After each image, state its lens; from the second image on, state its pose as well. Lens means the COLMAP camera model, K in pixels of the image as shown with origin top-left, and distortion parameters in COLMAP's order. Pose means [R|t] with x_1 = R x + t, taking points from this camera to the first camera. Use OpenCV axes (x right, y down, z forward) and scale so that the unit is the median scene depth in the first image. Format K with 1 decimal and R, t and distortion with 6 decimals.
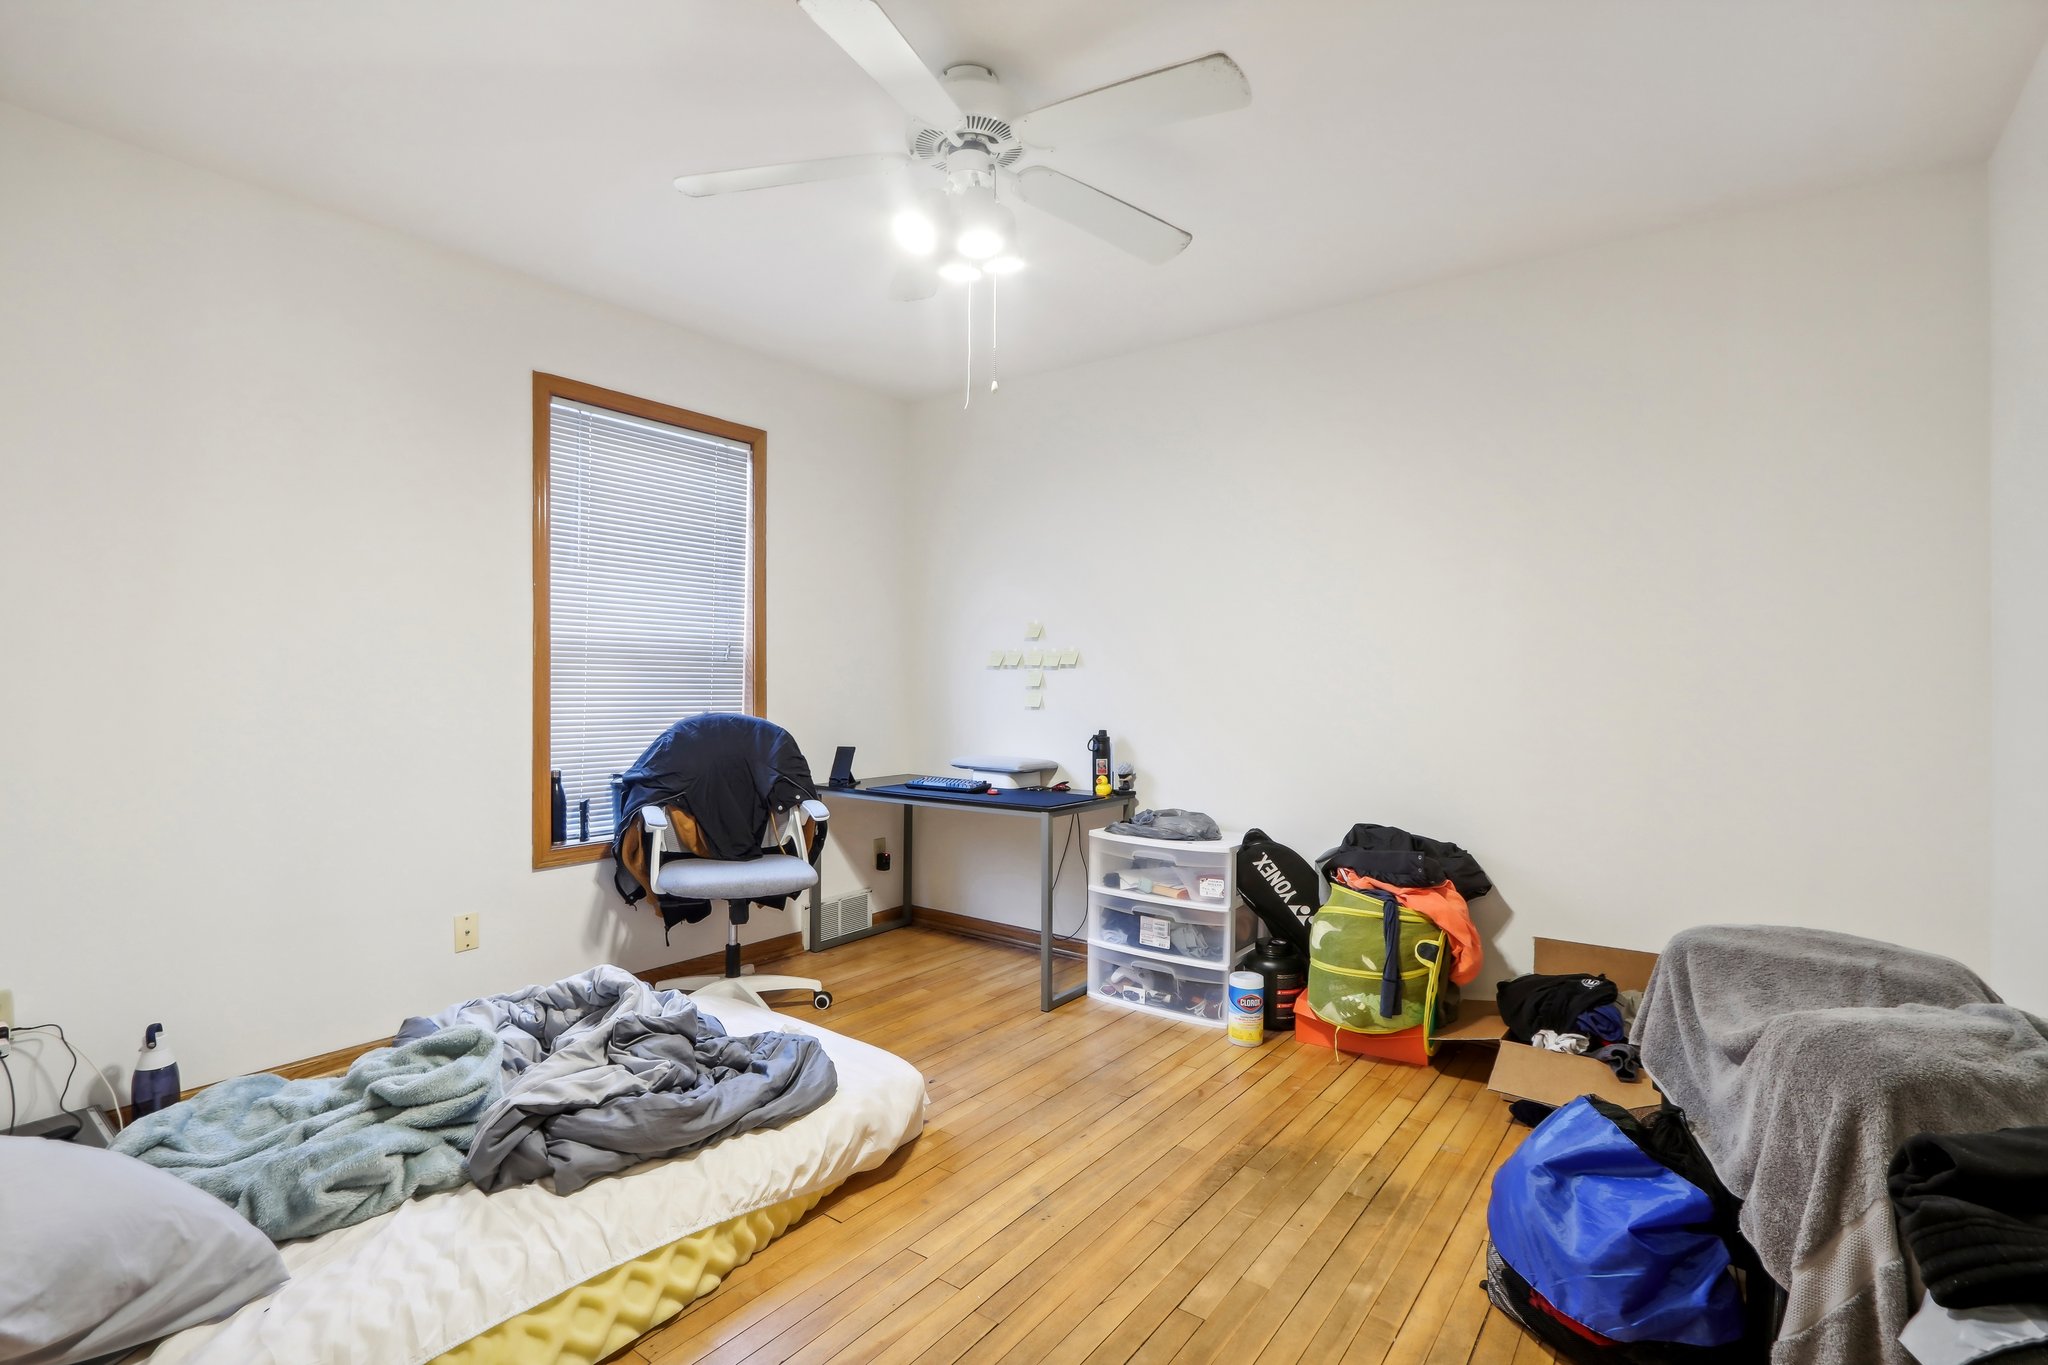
lens RADIAL K [[950.8, 0, 1031.0], [0, 950.8, 680.3], [0, 0, 1]] dist [-0.018708, 0.001732]
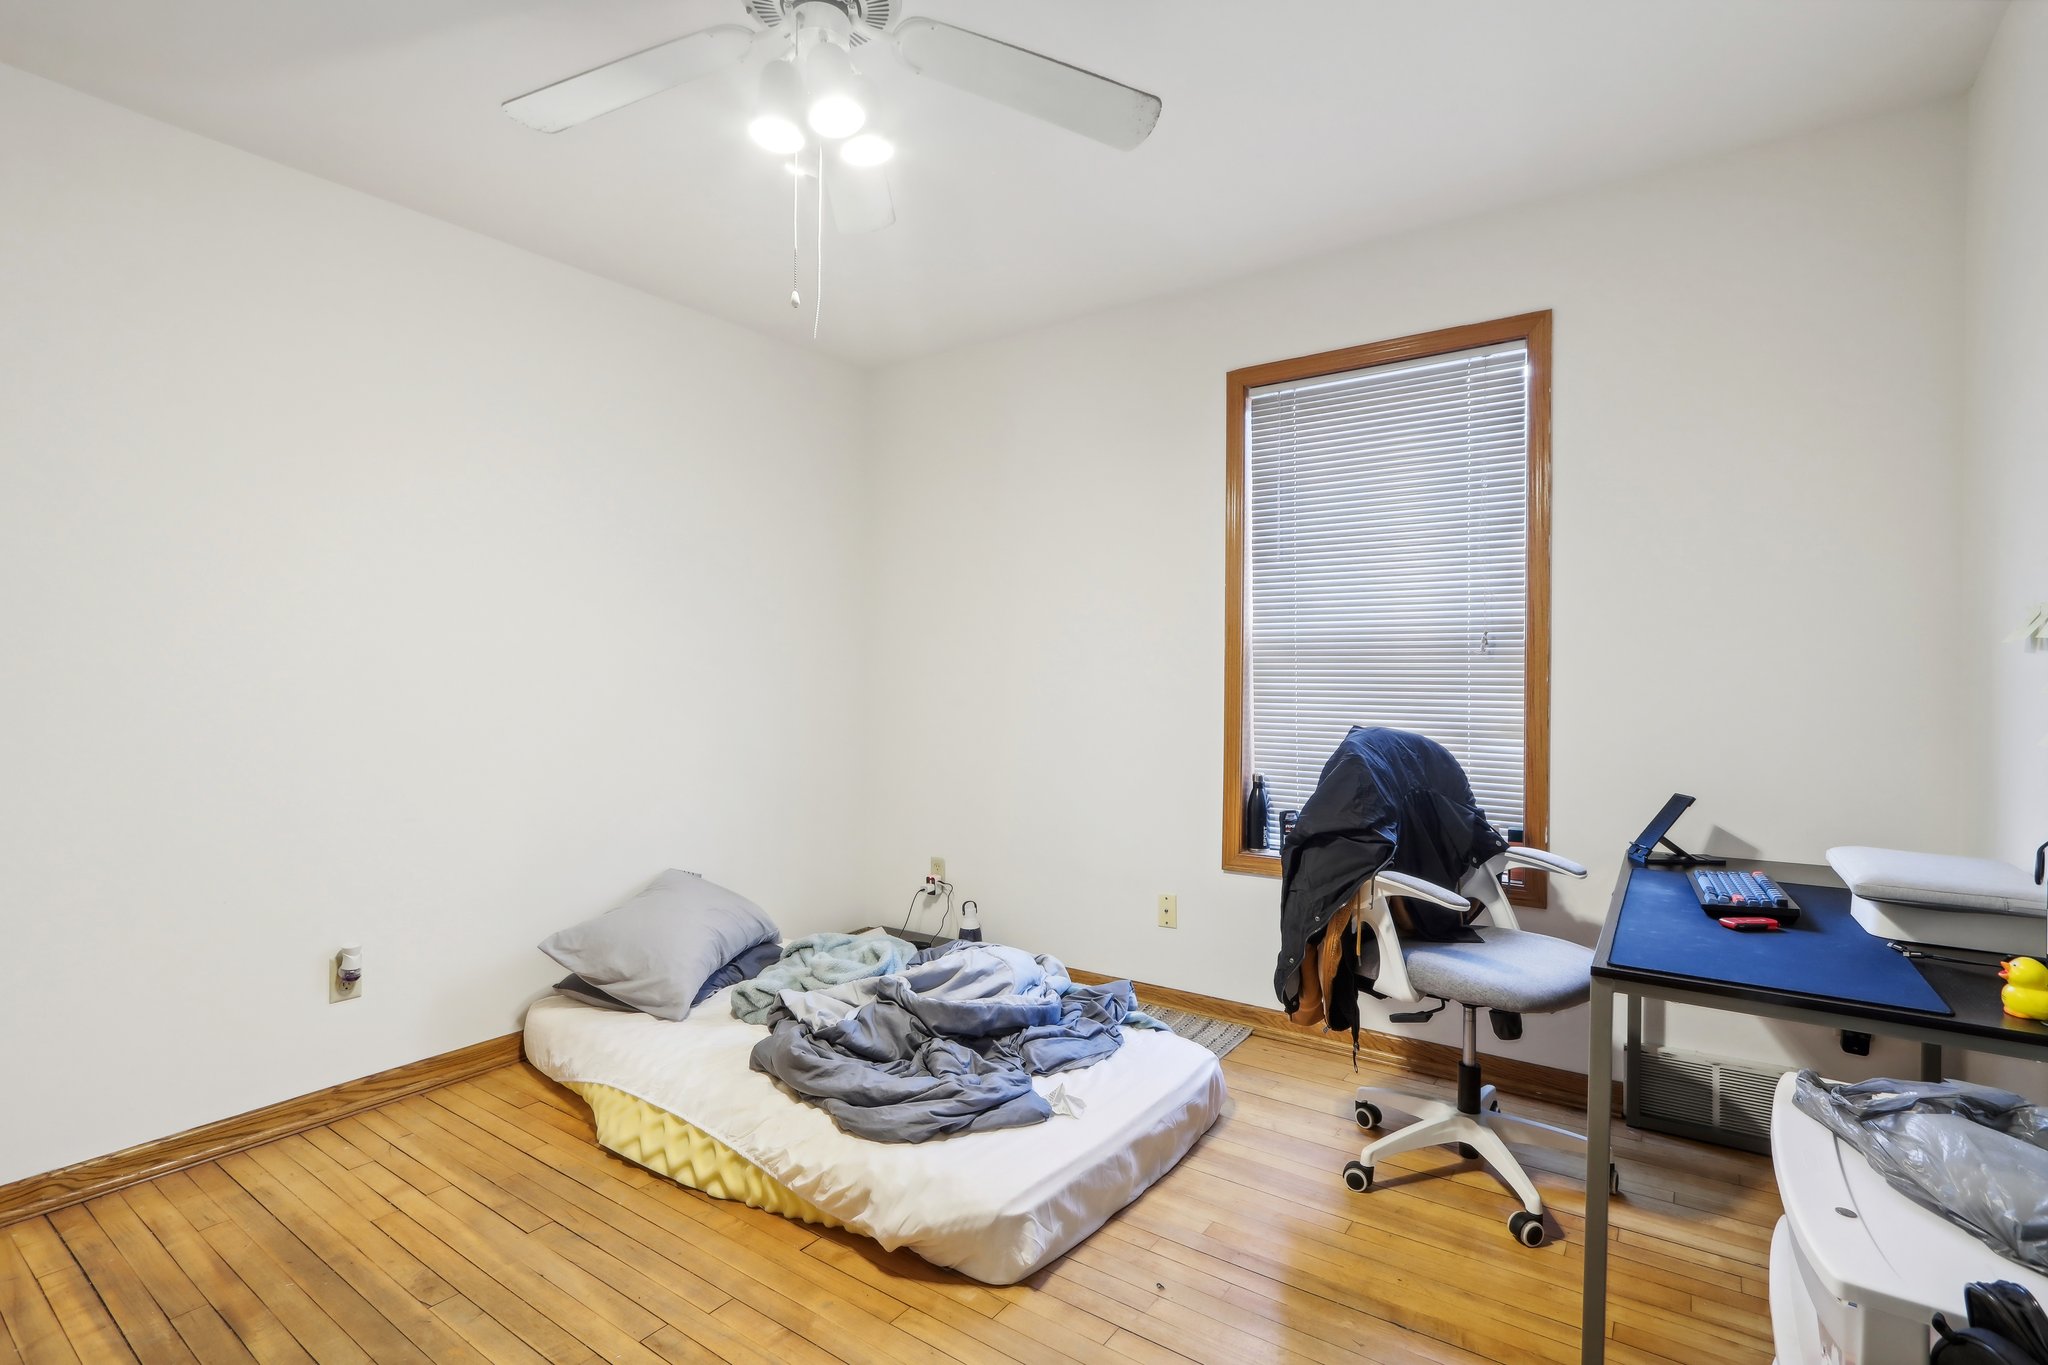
lens RADIAL K [[950.8, 0, 1030.8], [0, 950.8, 689.7], [0, 0, 1]] dist [-0.018708, 0.001732]
pose [[0.020048, 0.002279, -0.999796, 0.497179], [0.000531, 0.999997, 0.002290, 0.006831], [0.999799, -0.000576, 0.020047, 0.806359]]
